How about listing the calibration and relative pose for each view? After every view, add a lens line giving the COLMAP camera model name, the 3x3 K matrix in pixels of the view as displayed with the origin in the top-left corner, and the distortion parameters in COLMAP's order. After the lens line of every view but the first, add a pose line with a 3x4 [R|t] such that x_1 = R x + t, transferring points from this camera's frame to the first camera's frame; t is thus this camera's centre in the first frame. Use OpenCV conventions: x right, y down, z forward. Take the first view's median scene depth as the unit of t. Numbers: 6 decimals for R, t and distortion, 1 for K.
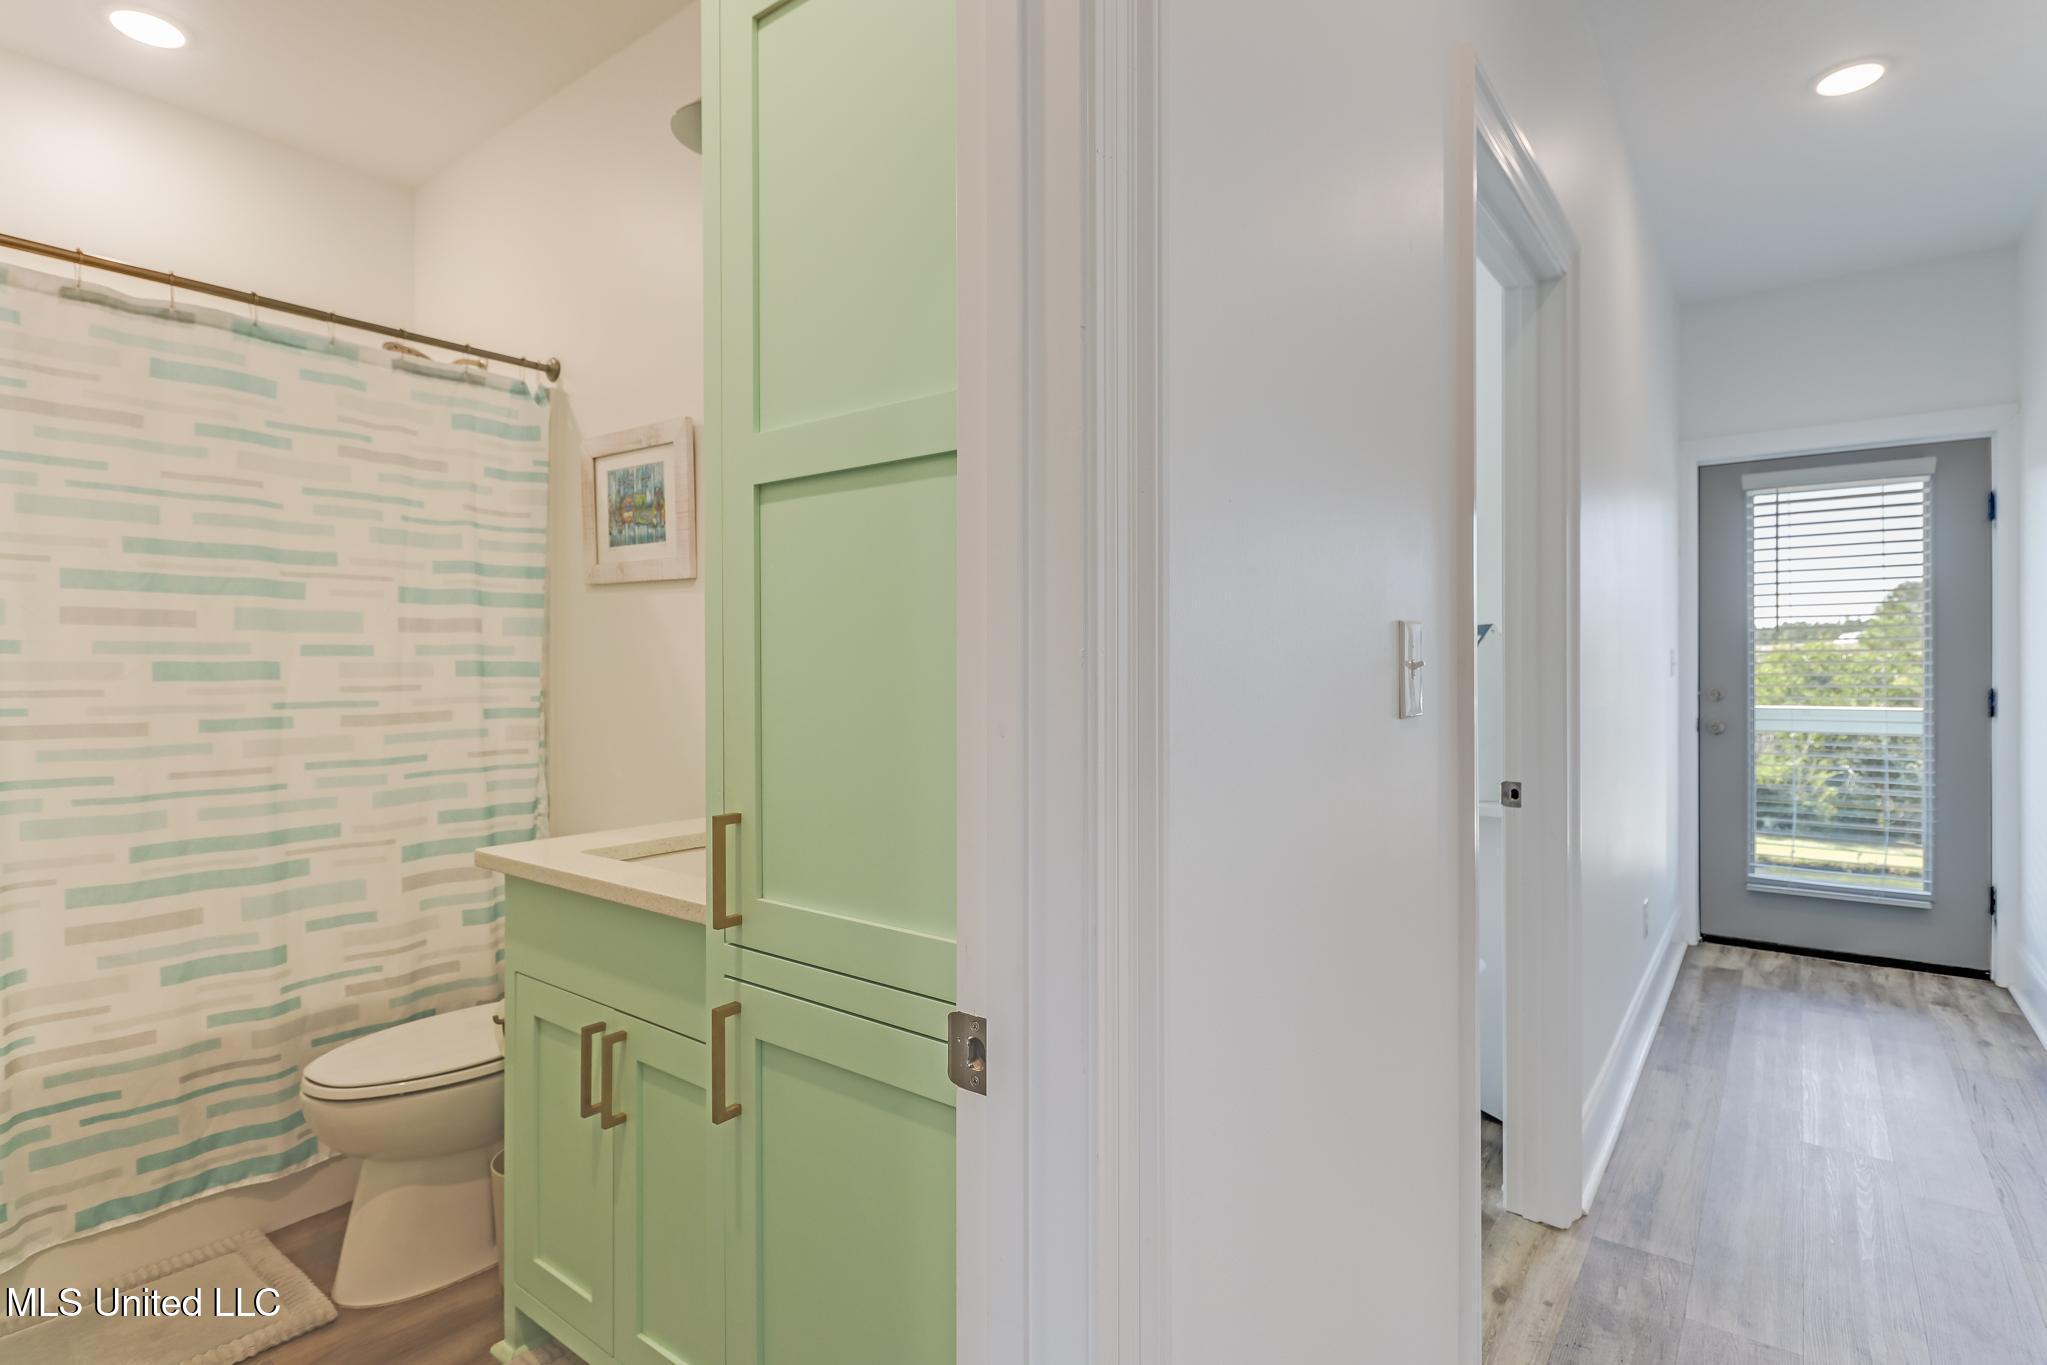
lens RADIAL K [[1021.7, 0, 1027.5], [0, 1021.7, 670.3], [0, 0, 1]] dist [-0.005608, -0.002882]
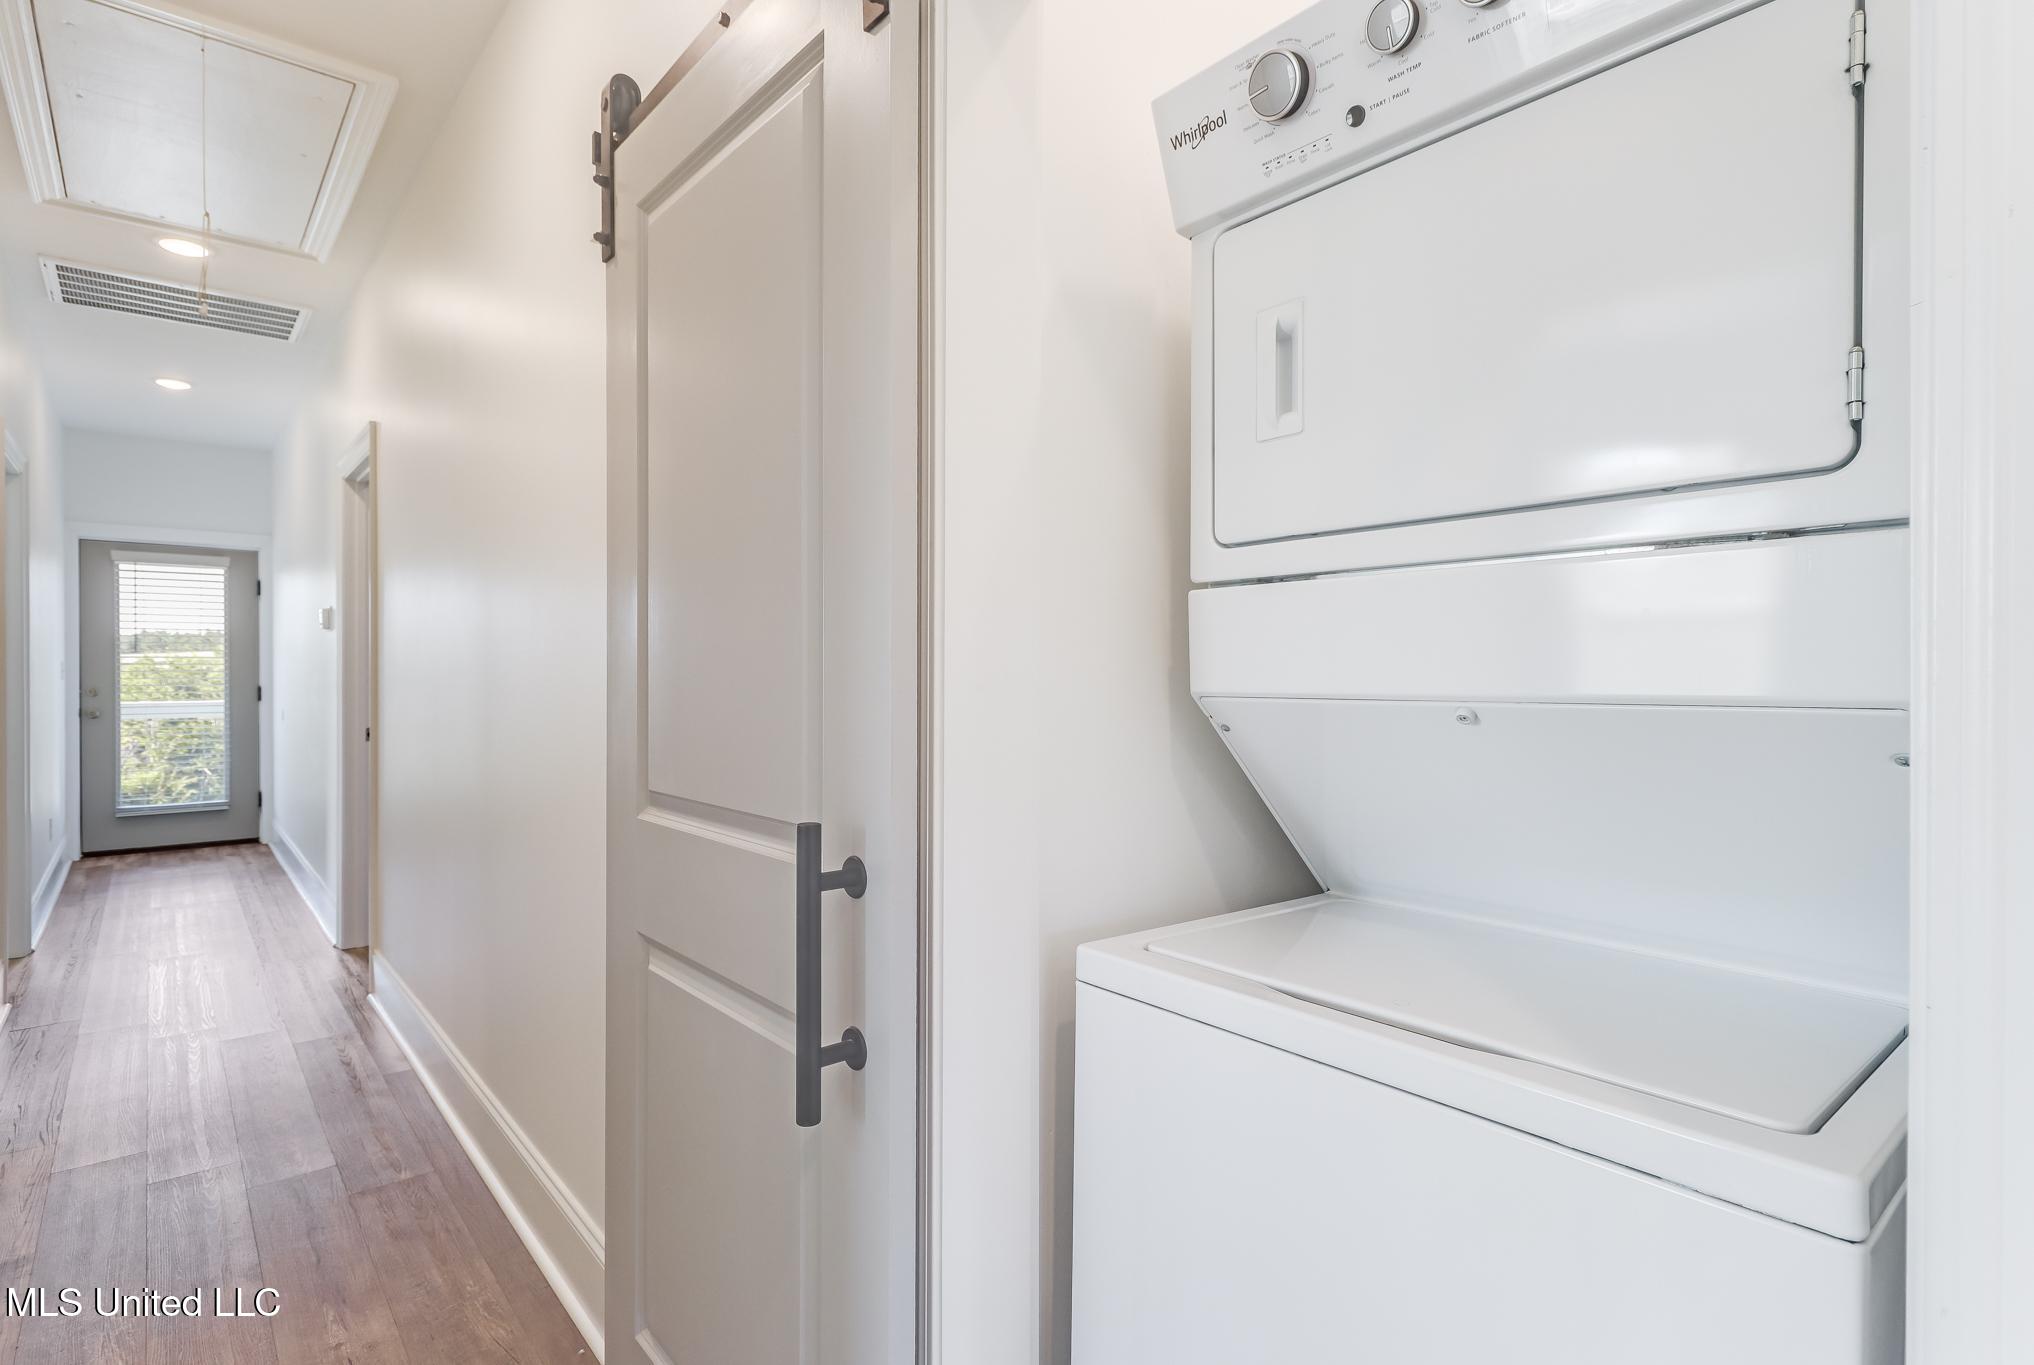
lens RADIAL K [[1015.2, 0, 1022.5], [0, 1015.2, 677.0], [0, 0, 1]] dist [-0.005608, -0.002882]
pose [[0.213977, -0.000331, 0.976839, -0.511833], [0.002211, 0.999998, -0.000145, 0.005205], [-0.976836, 0.002190, 0.213977, -0.697926]]
